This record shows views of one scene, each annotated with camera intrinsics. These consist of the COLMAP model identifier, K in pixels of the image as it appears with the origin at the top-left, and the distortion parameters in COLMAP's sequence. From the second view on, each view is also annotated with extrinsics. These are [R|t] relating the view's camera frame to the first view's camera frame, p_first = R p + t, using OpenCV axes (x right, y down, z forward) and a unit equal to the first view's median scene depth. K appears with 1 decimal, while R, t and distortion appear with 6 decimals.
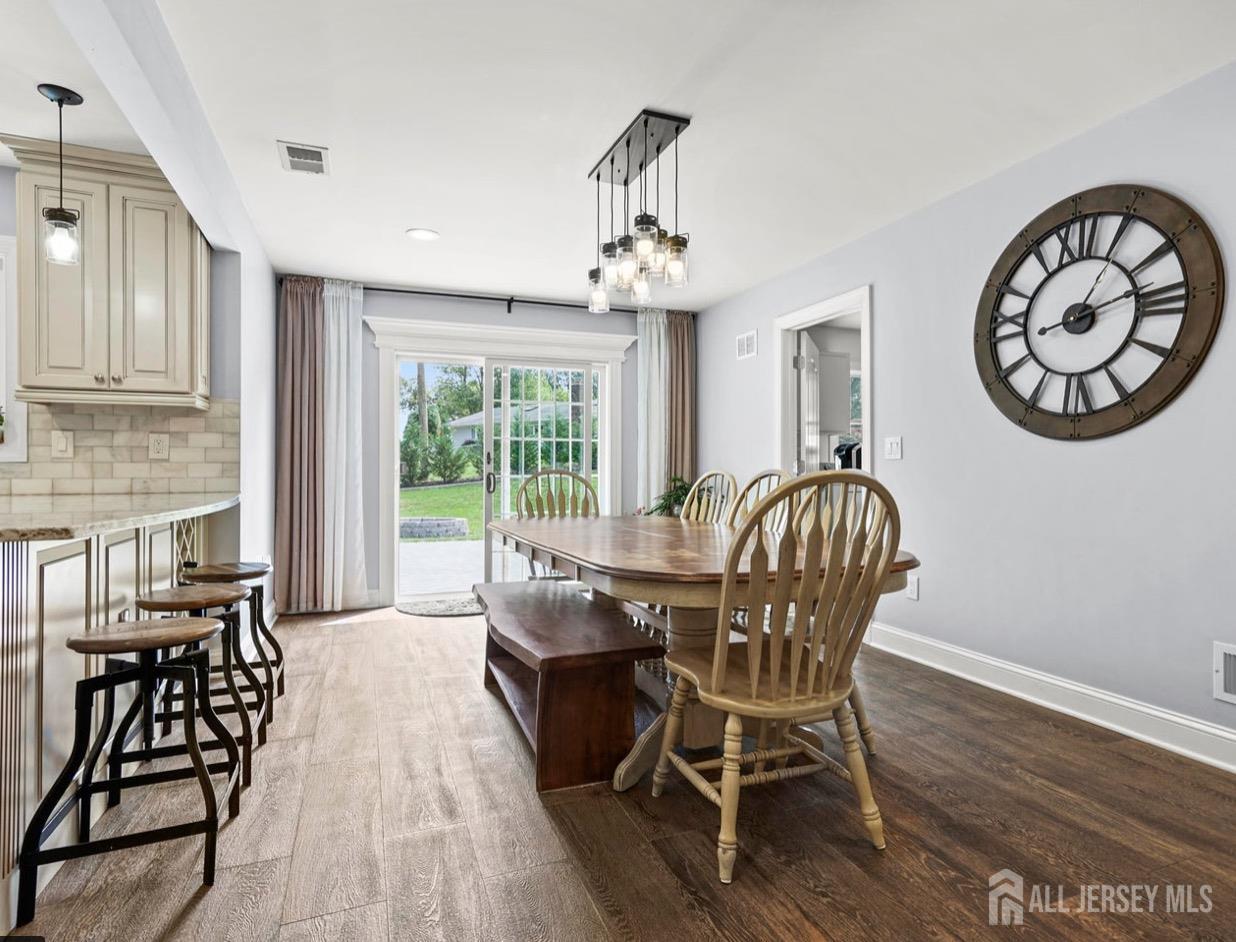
lens RADIAL K [[648.6, 0, 620.5], [0, 648.6, 467.8], [0, 0, 1]] dist [0.017131, -0.000271]
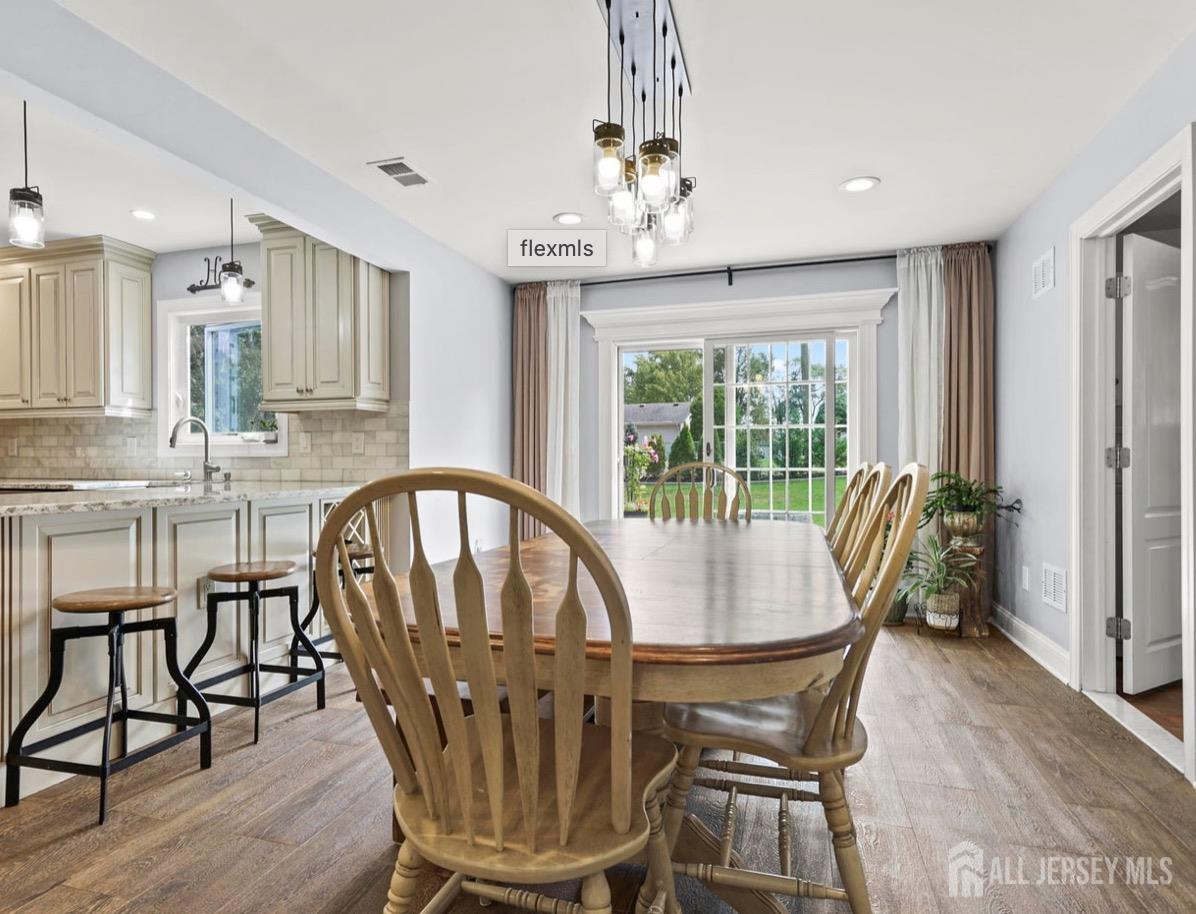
lens RADIAL K [[652.9, 0, 599.9], [0, 652.9, 460.1], [0, 0, 1]] dist [0.004192, 0.002710]
pose [[0.794523, -0.001930, -0.607231, 0.375048], [0.002538, 0.999997, 0.000142, -0.000025], [0.607229, -0.001654, 0.794525, 0.300426]]
